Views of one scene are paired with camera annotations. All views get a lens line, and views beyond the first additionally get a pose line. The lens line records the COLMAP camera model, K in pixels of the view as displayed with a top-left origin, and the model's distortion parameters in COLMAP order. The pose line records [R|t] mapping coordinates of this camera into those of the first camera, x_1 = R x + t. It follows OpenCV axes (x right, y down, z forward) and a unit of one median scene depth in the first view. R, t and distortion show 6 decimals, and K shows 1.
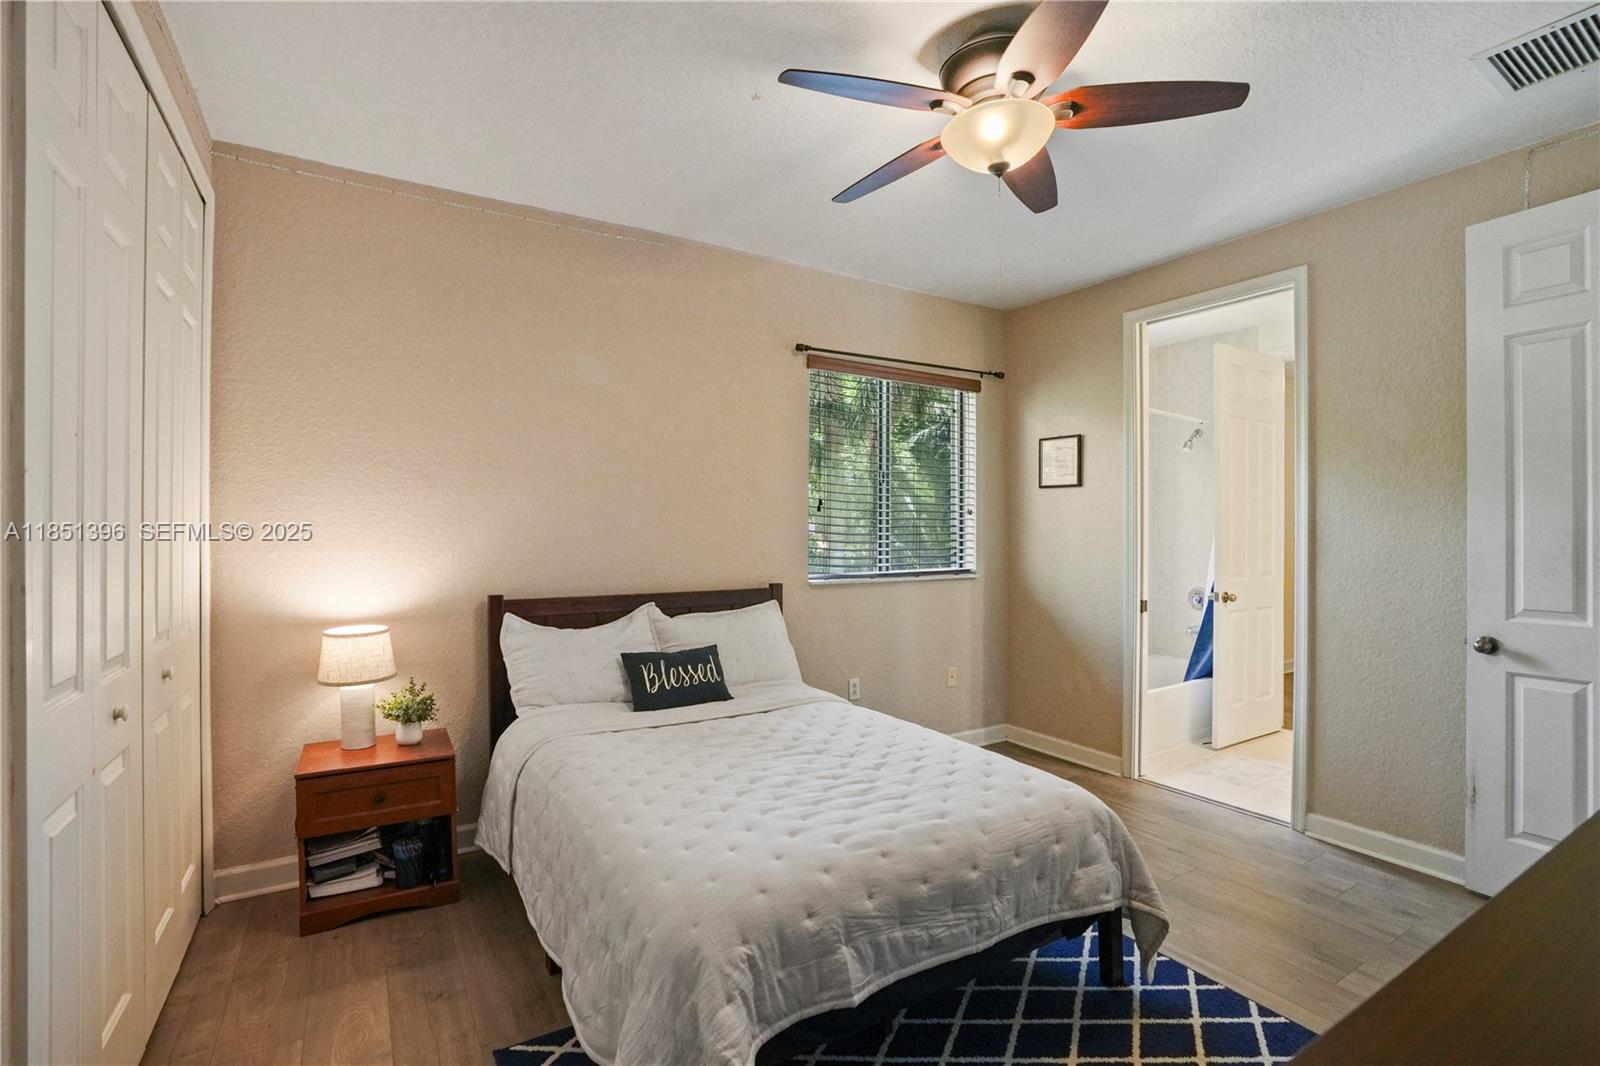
lens RADIAL K [[745.9, 0, 807.6], [0, 745.9, 534.6], [0, 0, 1]] dist [-0.063382, 0.022938]
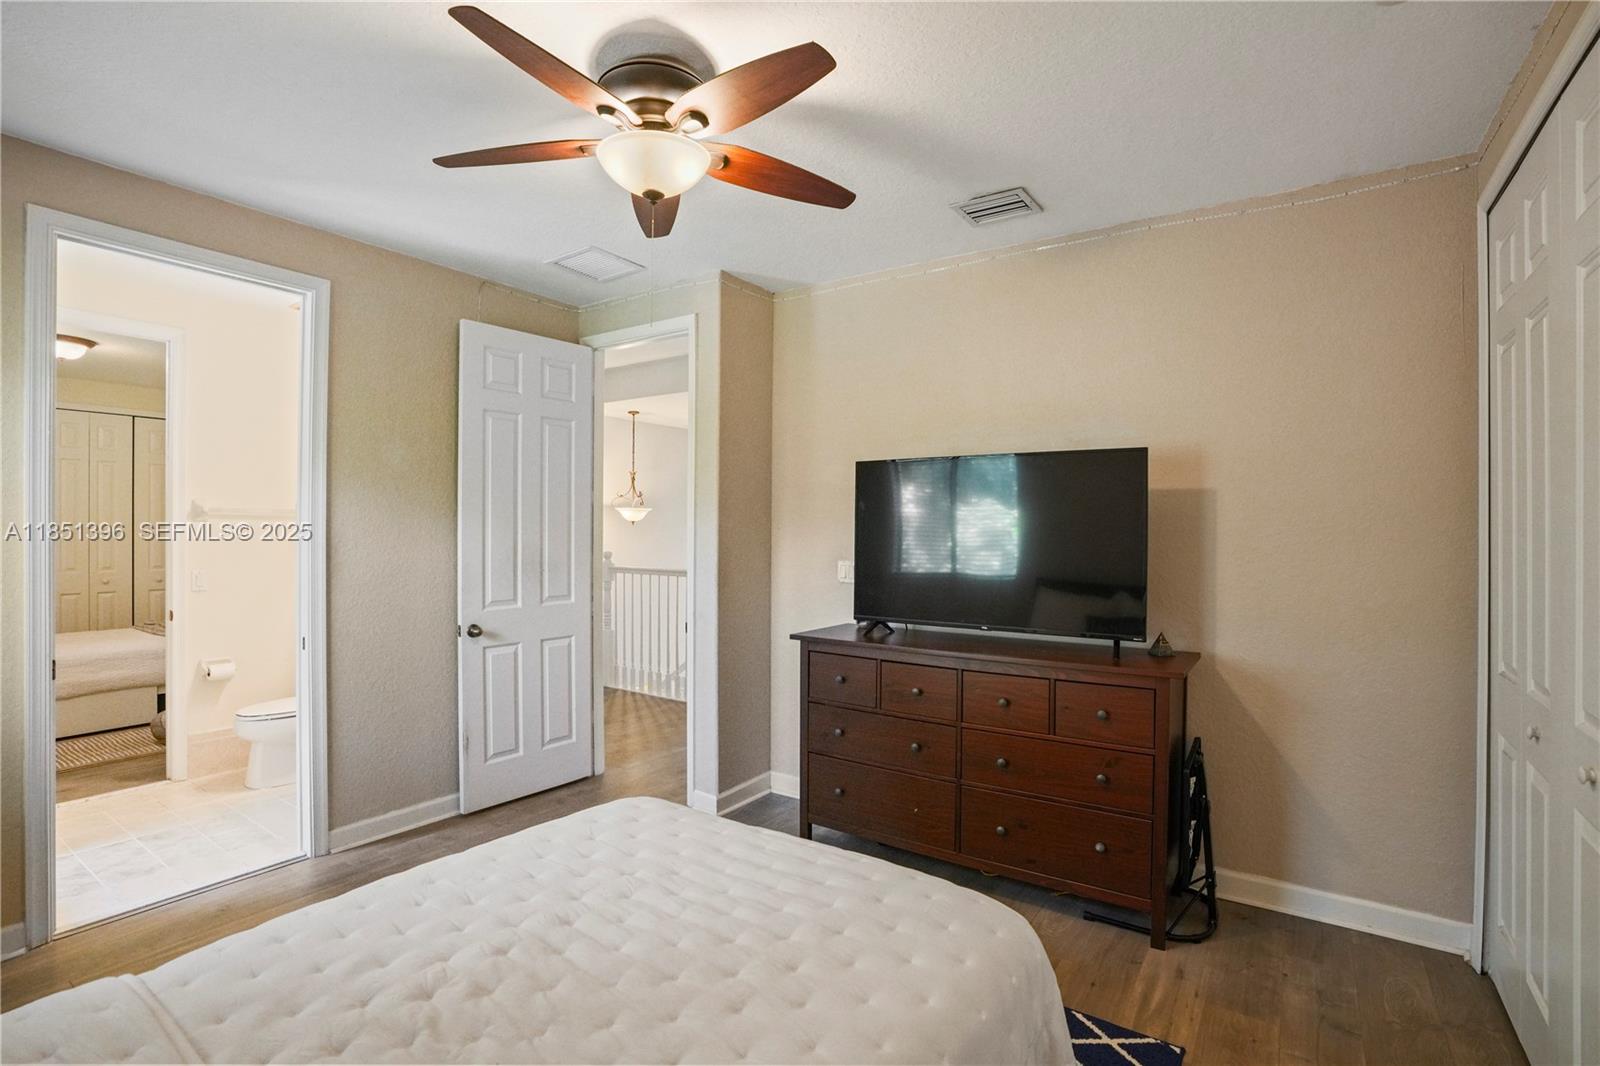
lens RADIAL K [[745.9, 0, 807.6], [0, 745.9, 534.6], [0, 0, 1]] dist [-0.063382, 0.022938]
pose [[-0.424776, -0.003483, 0.905292, -0.543631], [-0.003555, 0.999991, 0.002180, -0.031540], [-0.905292, -0.002293, -0.424784, 0.927265]]
